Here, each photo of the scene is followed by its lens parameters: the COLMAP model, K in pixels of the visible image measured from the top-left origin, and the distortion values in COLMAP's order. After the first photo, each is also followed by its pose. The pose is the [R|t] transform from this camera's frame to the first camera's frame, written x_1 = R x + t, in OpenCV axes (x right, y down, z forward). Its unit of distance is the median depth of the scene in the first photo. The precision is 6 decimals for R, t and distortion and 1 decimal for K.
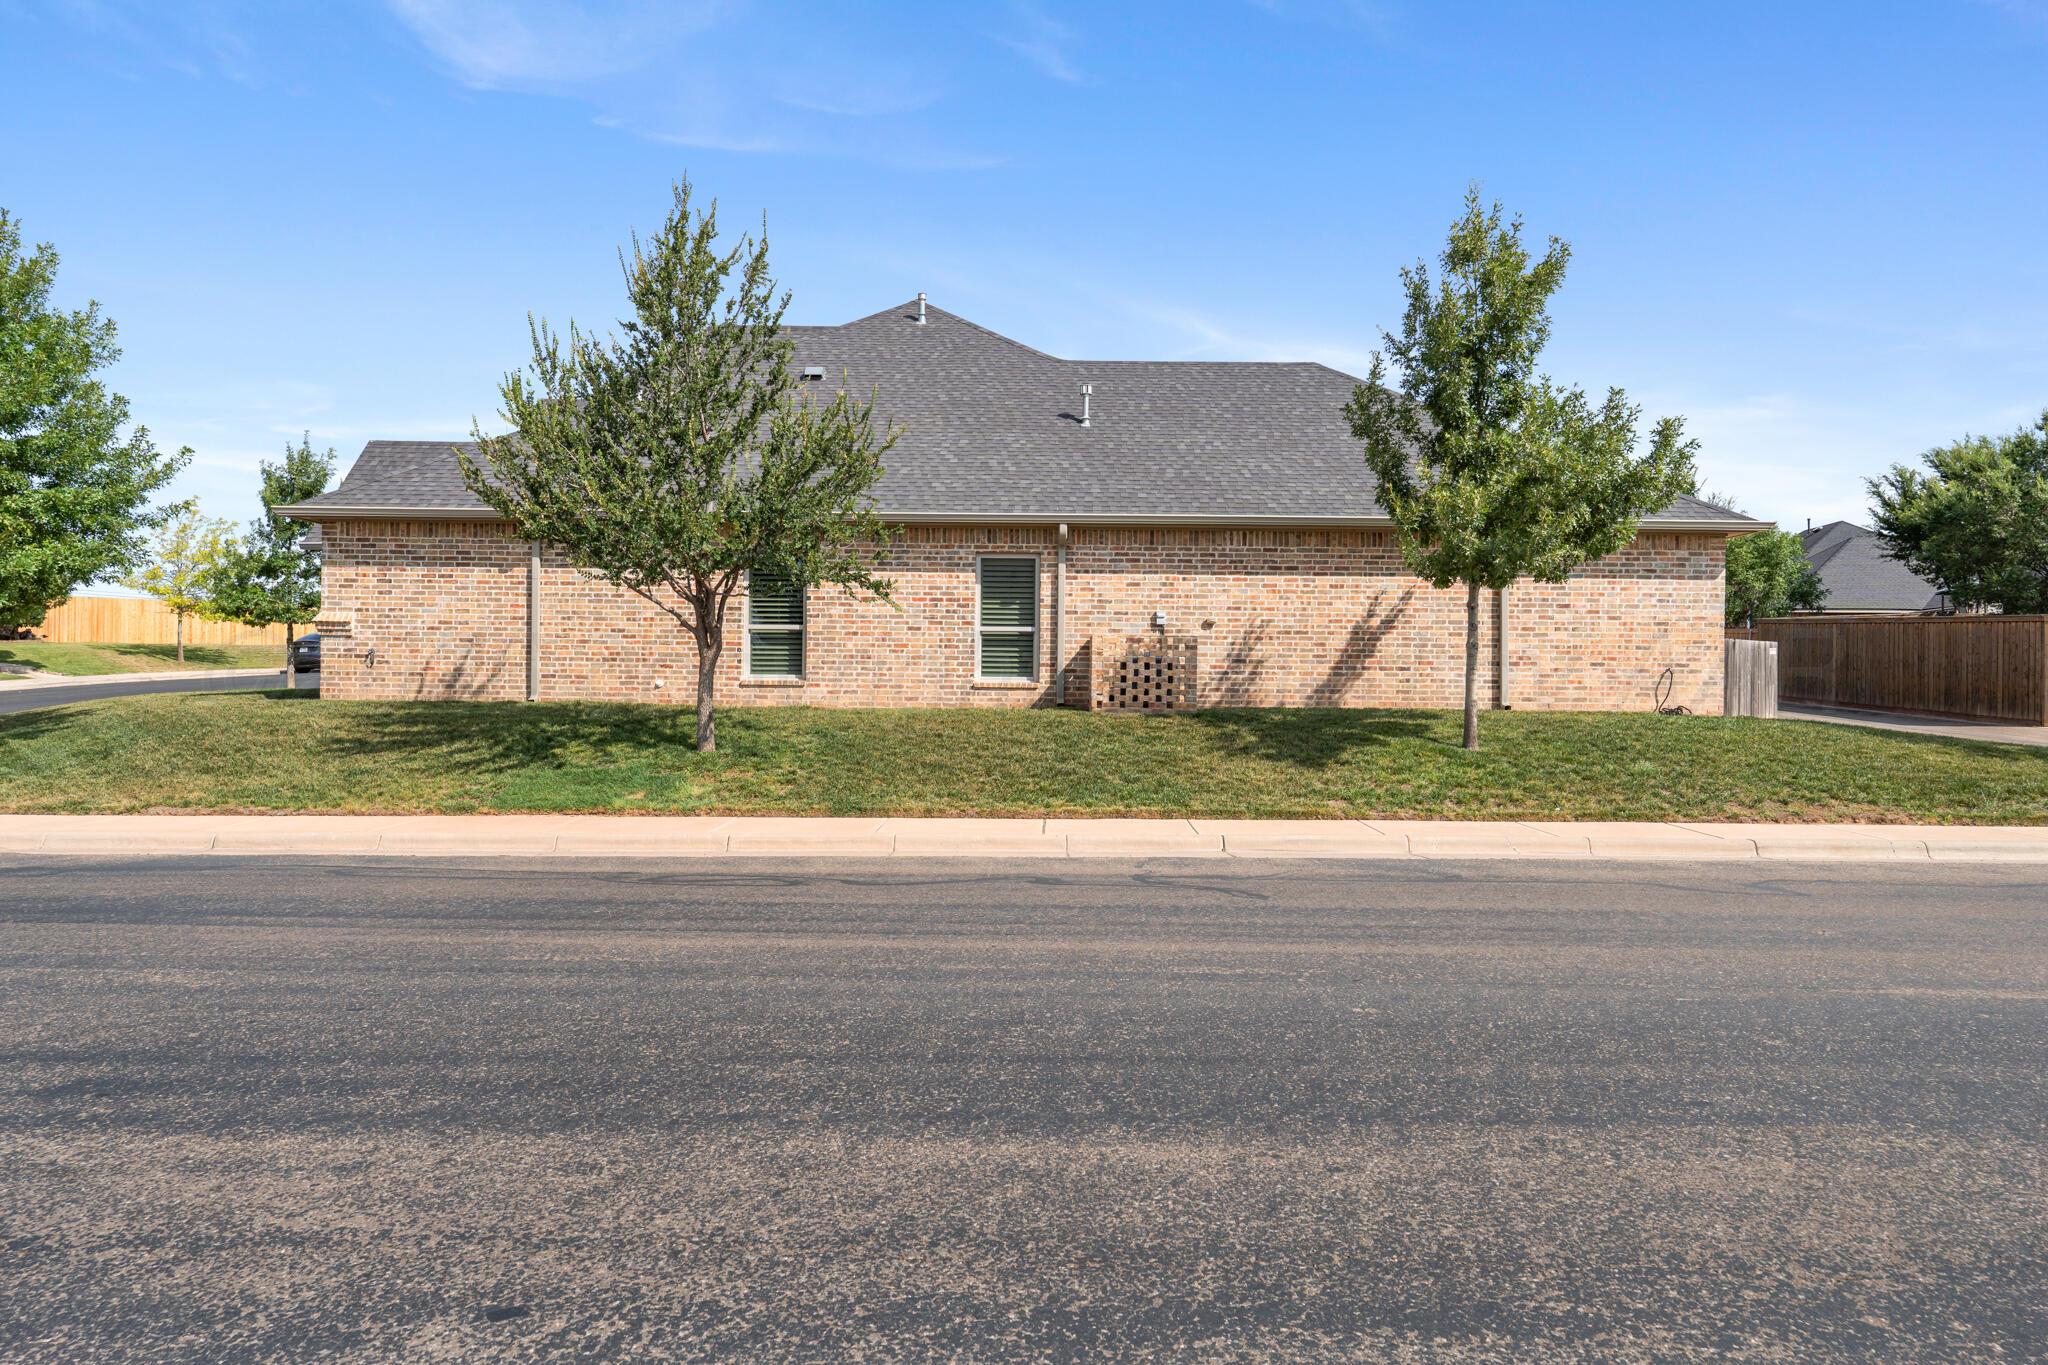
lens RADIAL K [[1335.3, 0, 1022.8], [0, 1335.3, 684.4], [0, 0, 1]] dist [0.003666, 0.000447]
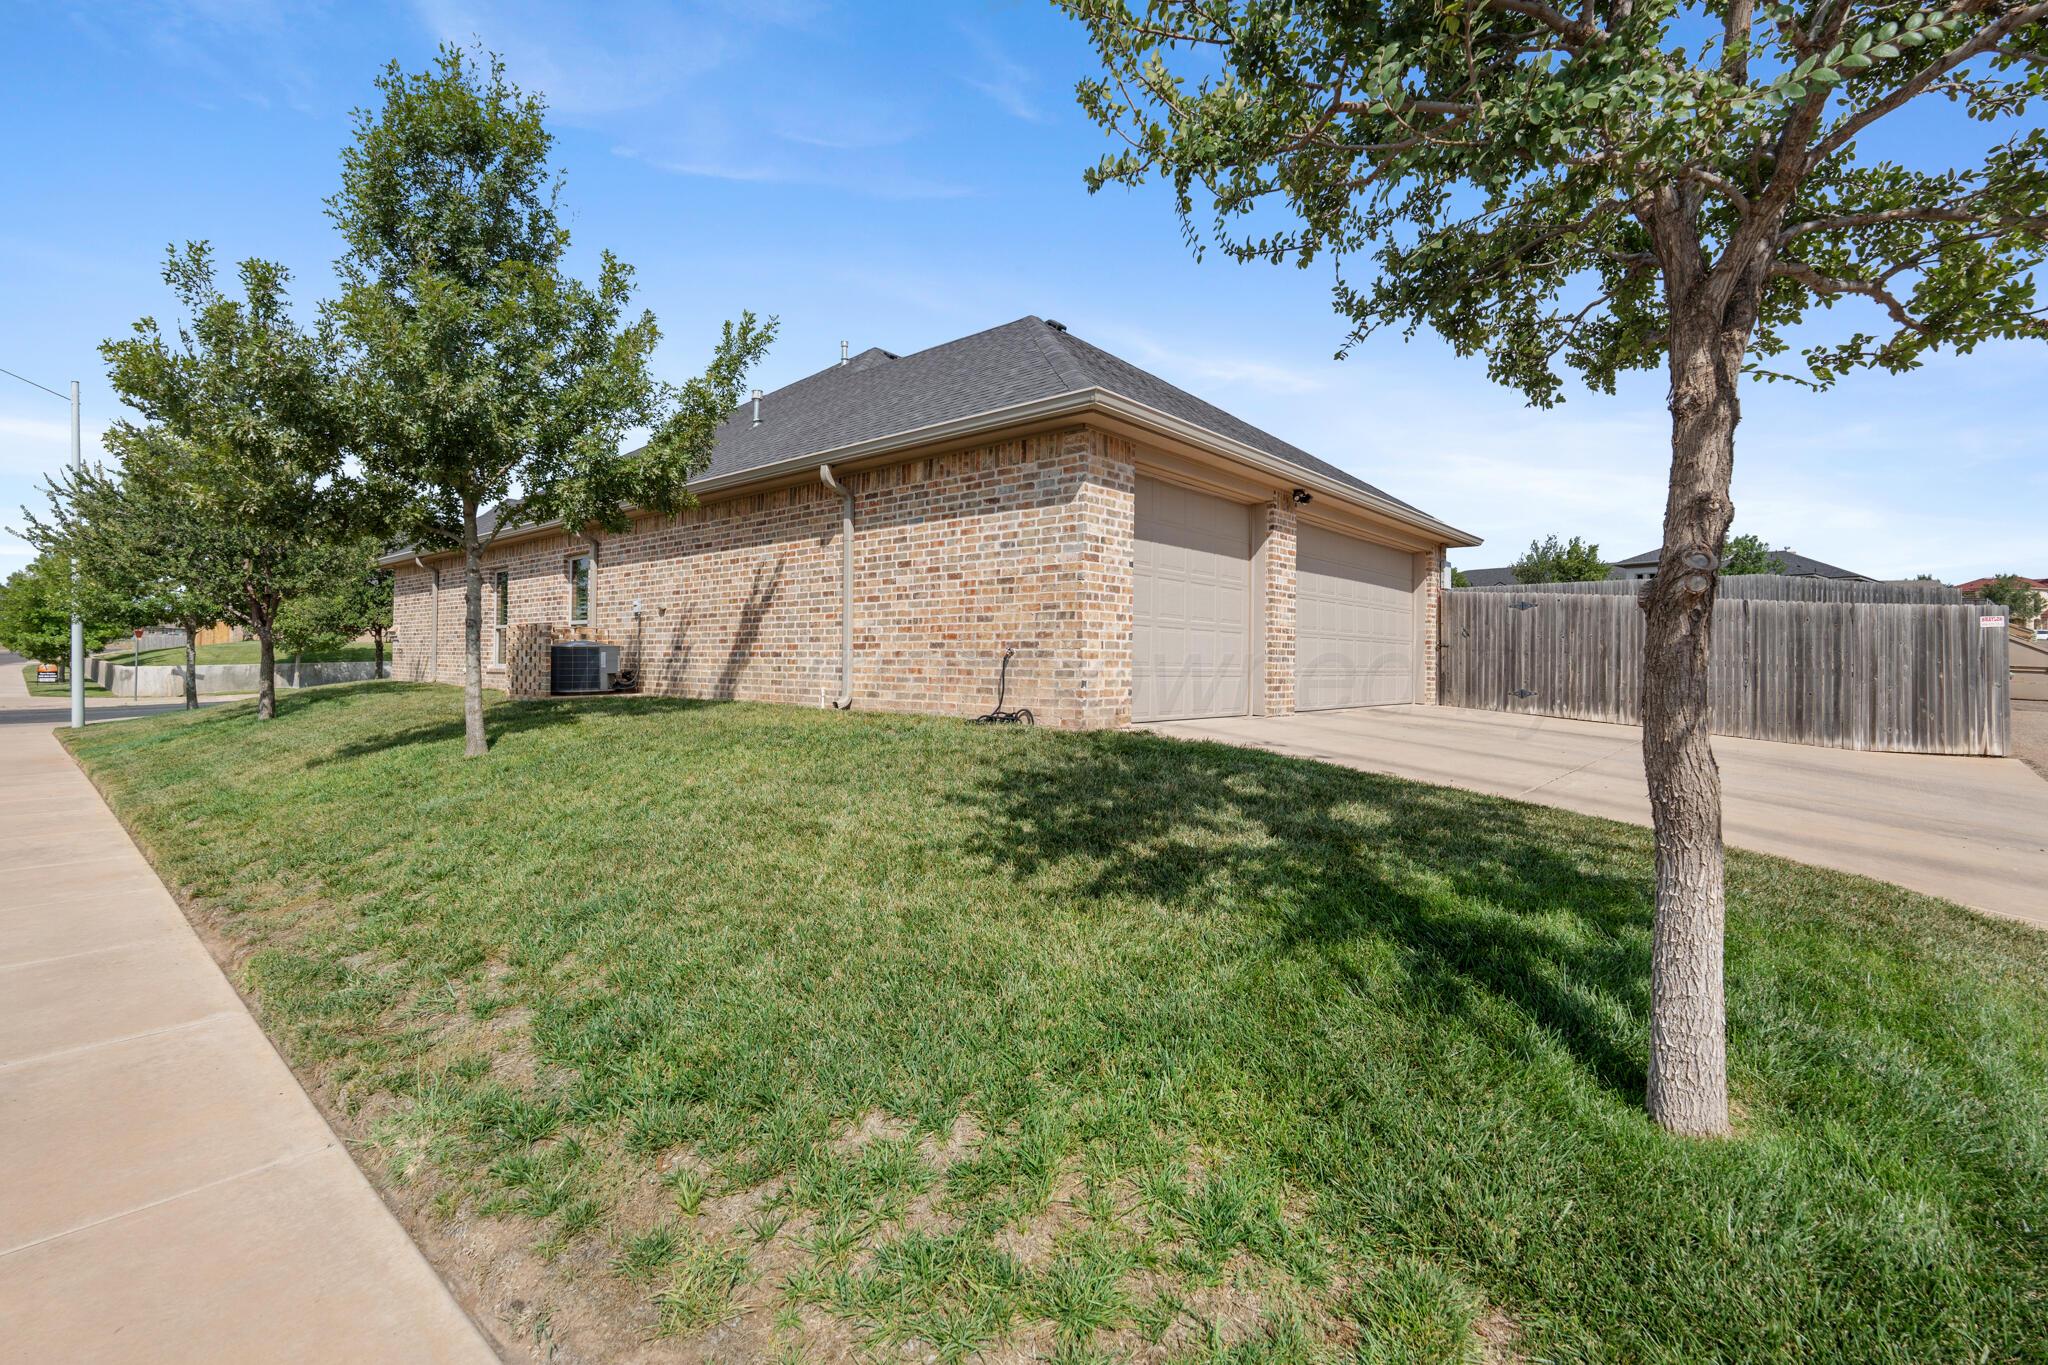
lens RADIAL K [[927.8, 0, 1024.3], [0, 927.8, 672.6], [0, 0, 1]] dist [-0.002023, -0.000528]
pose [[0.750629, 0.003194, -0.660717, 0.778264], [-0.006098, 0.999979, -0.002094, -0.000286], [0.660696, 0.005600, 0.750633, 0.670898]]
